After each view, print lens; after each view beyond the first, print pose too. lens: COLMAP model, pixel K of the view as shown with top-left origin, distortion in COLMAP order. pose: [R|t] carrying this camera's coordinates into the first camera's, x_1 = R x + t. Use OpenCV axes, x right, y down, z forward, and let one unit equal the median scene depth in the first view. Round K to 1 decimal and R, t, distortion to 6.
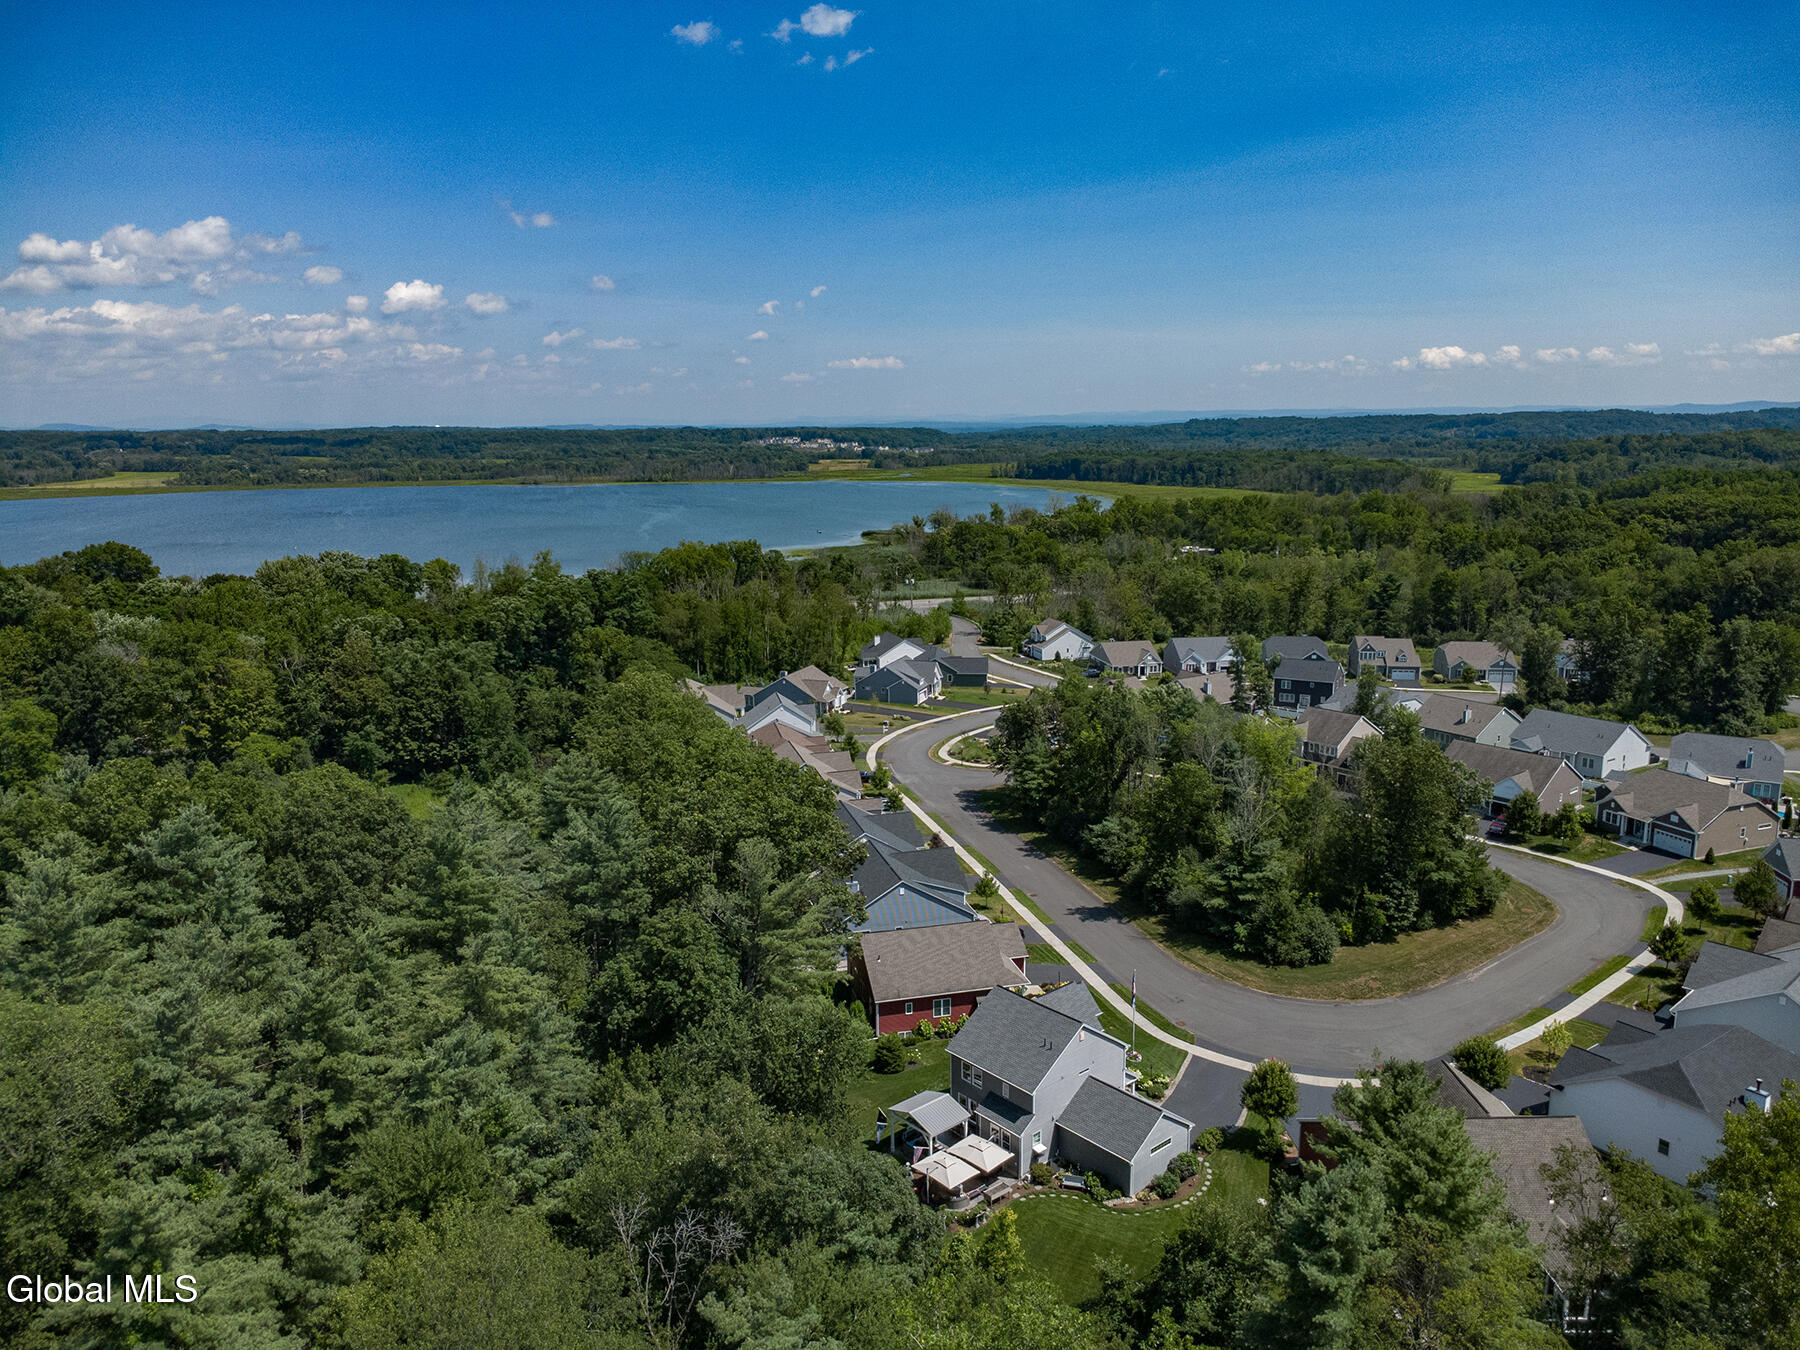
lens RADIAL K [[1270.6, 0, 895.2], [0, 1270.6, 670.7], [0, 0, 1]] dist [-0.001165, 0.006813]
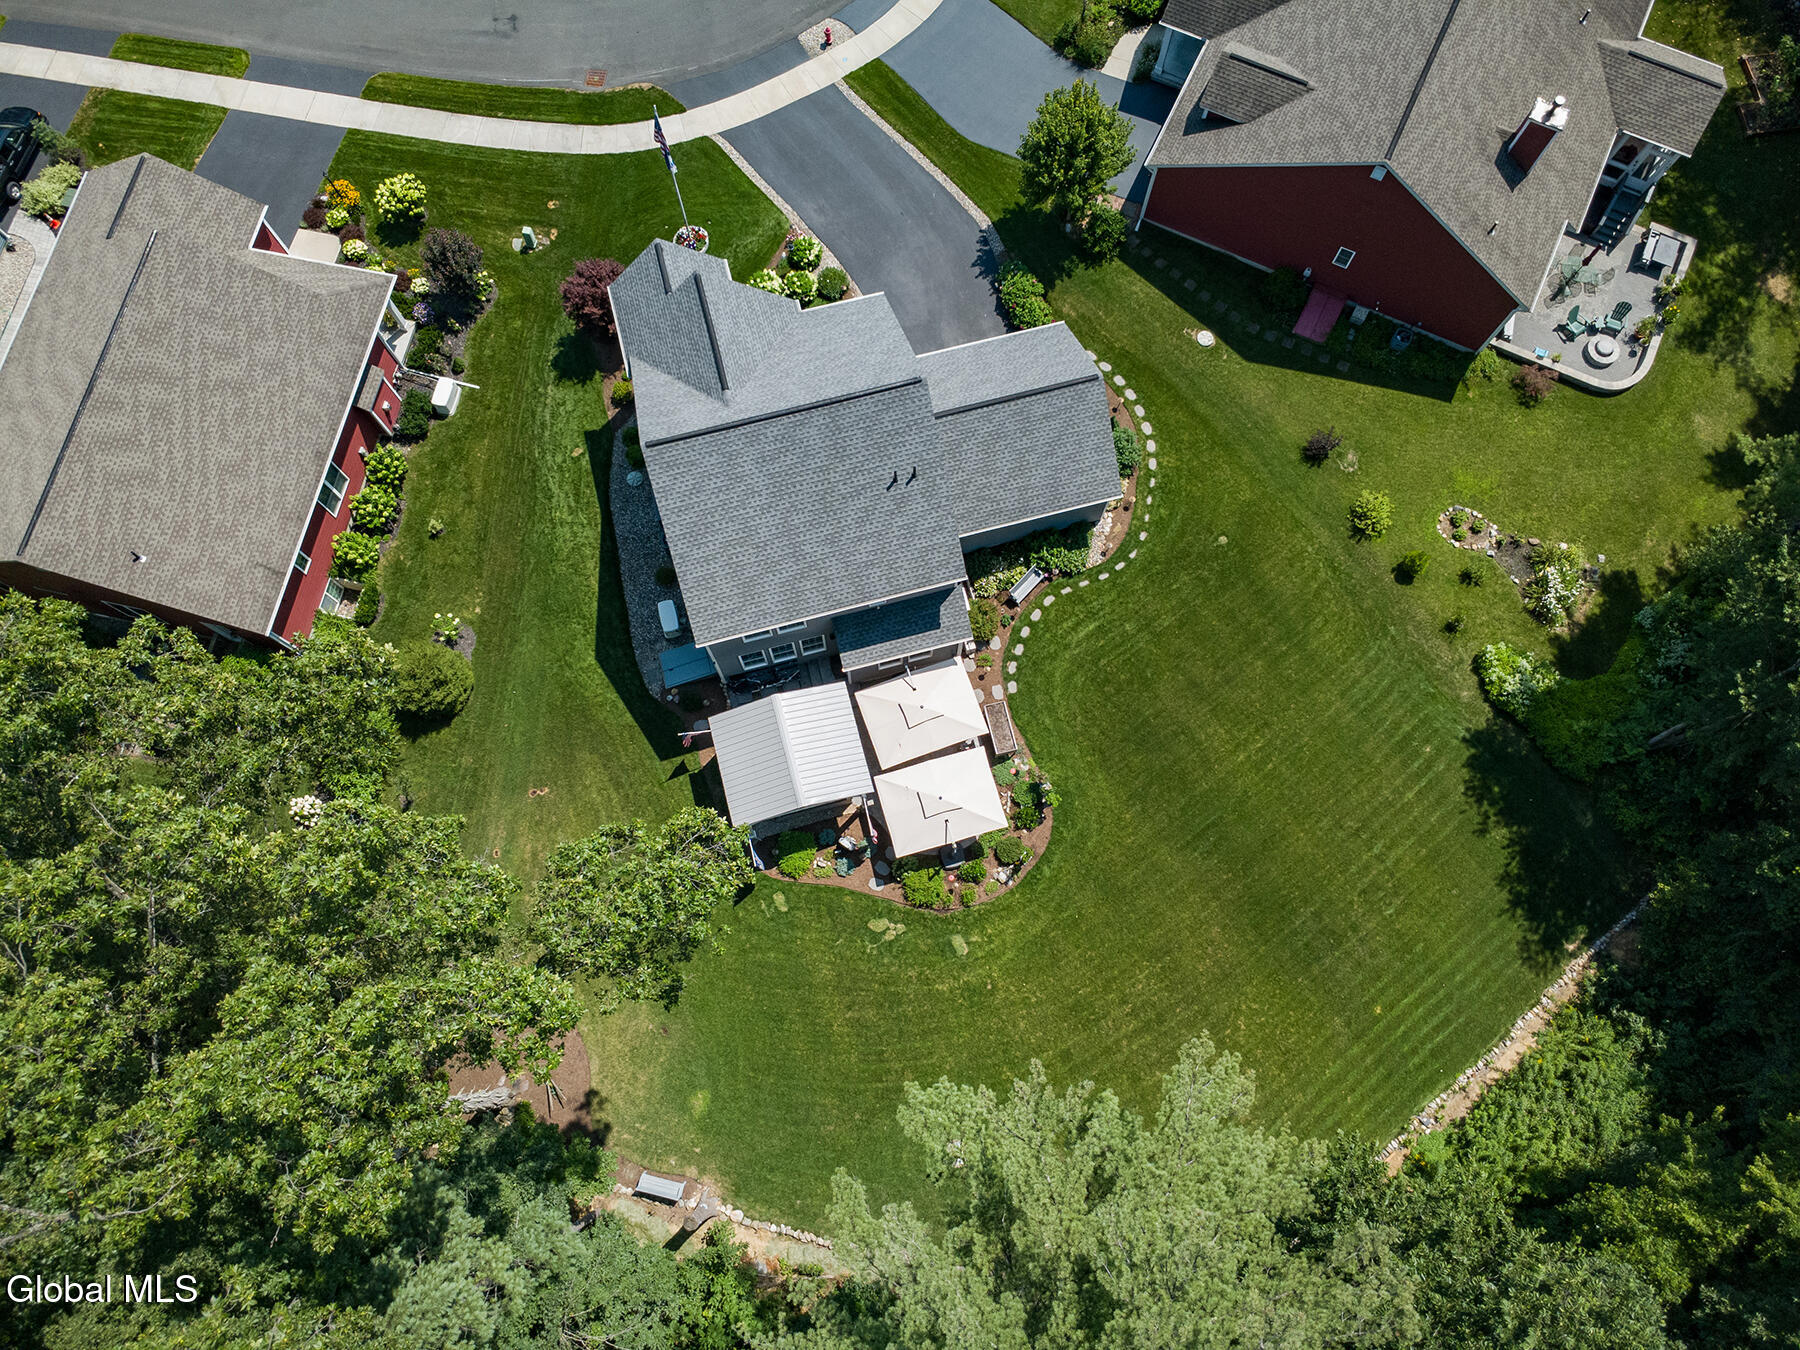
lens RADIAL K [[1270.6, 0, 895.2], [0, 1270.6, 670.7], [0, 0, 1]] dist [-0.001165, 0.006813]
pose [[0.437596, -0.862613, 0.253787, -0.016896], [0.165638, 0.354748, 0.920173, -0.027960], [-0.883784, -0.360627, 0.298118, 0.300166]]
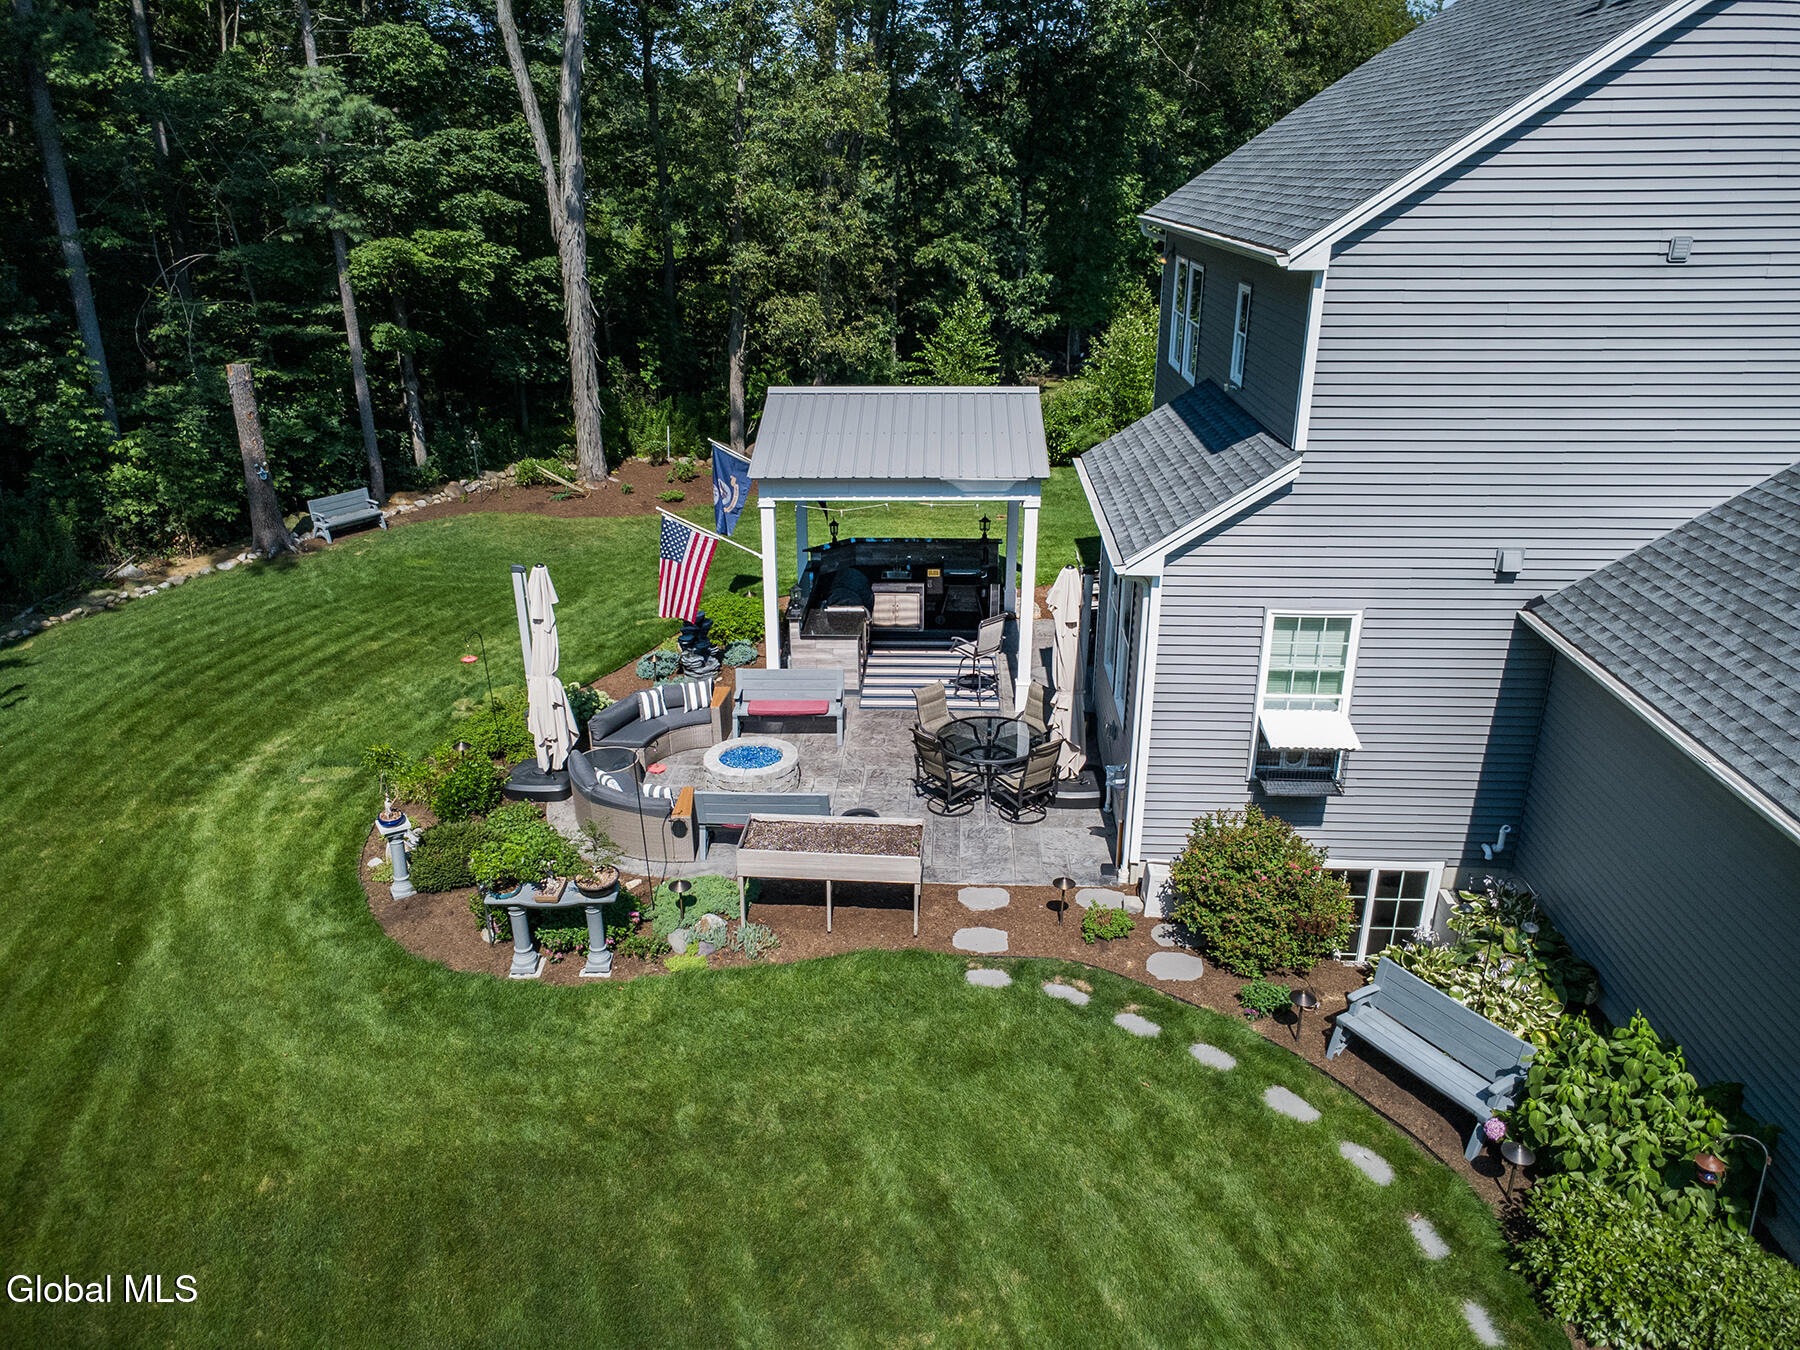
lens RADIAL K [[1270.6, 0, 895.2], [0, 1270.6, 670.7], [0, 0, 1]] dist [-0.001165, 0.006813]
pose [[0.724568, 0.262871, -0.637104, 0.058007], [-0.133466, 0.960424, 0.244485, 0.119203], [0.676157, -0.092114, 0.730976, 0.303175]]
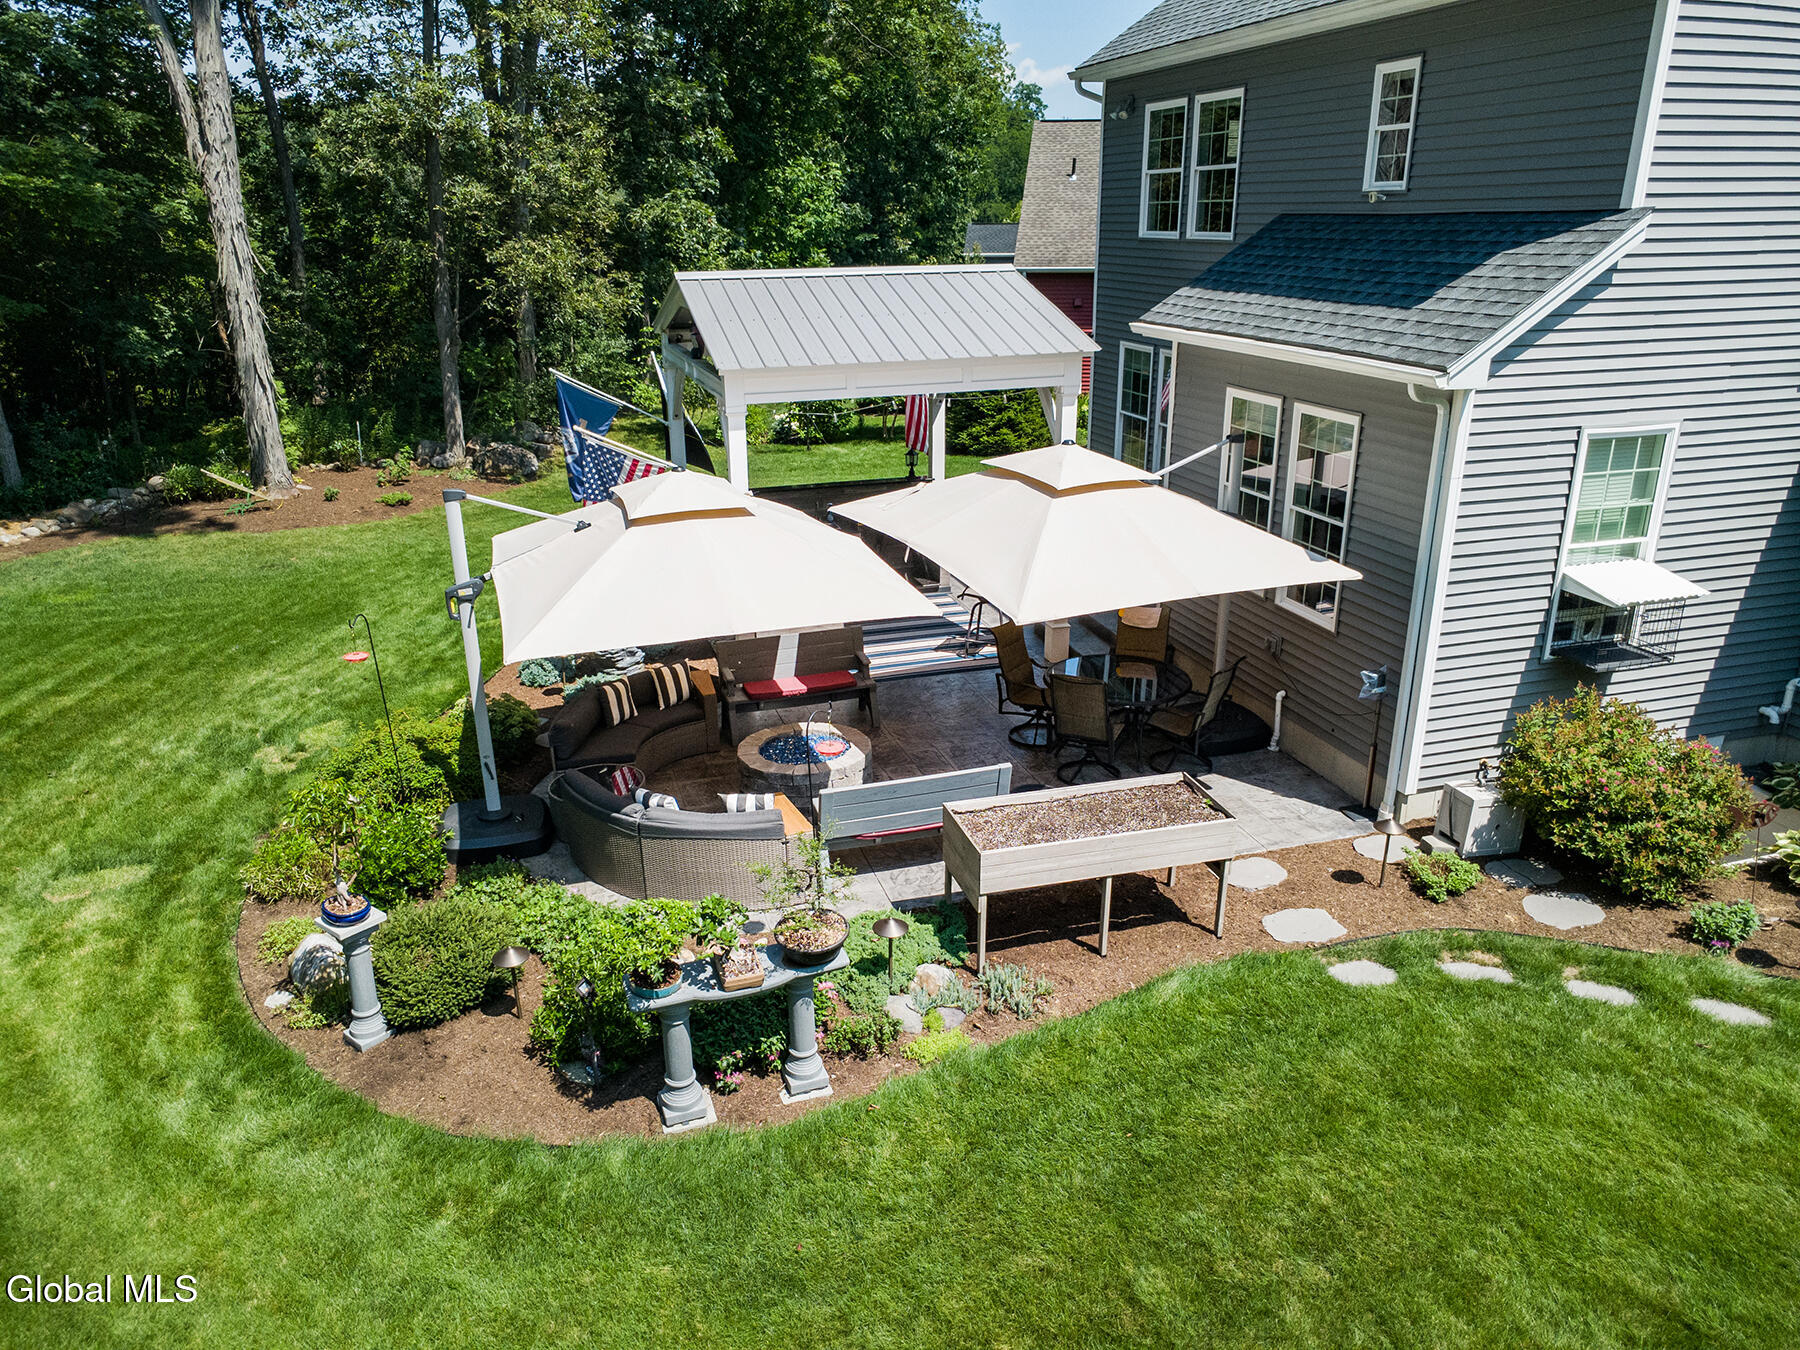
lens RADIAL K [[1270.6, 0, 895.2], [0, 1270.6, 670.7], [0, 0, 1]] dist [-0.001165, 0.006813]
pose [[0.914710, 0.138662, -0.379578, 0.034301], [-0.077410, 0.982017, 0.172192, 0.128642], [0.396628, -0.128122, 0.908994, 0.305311]]
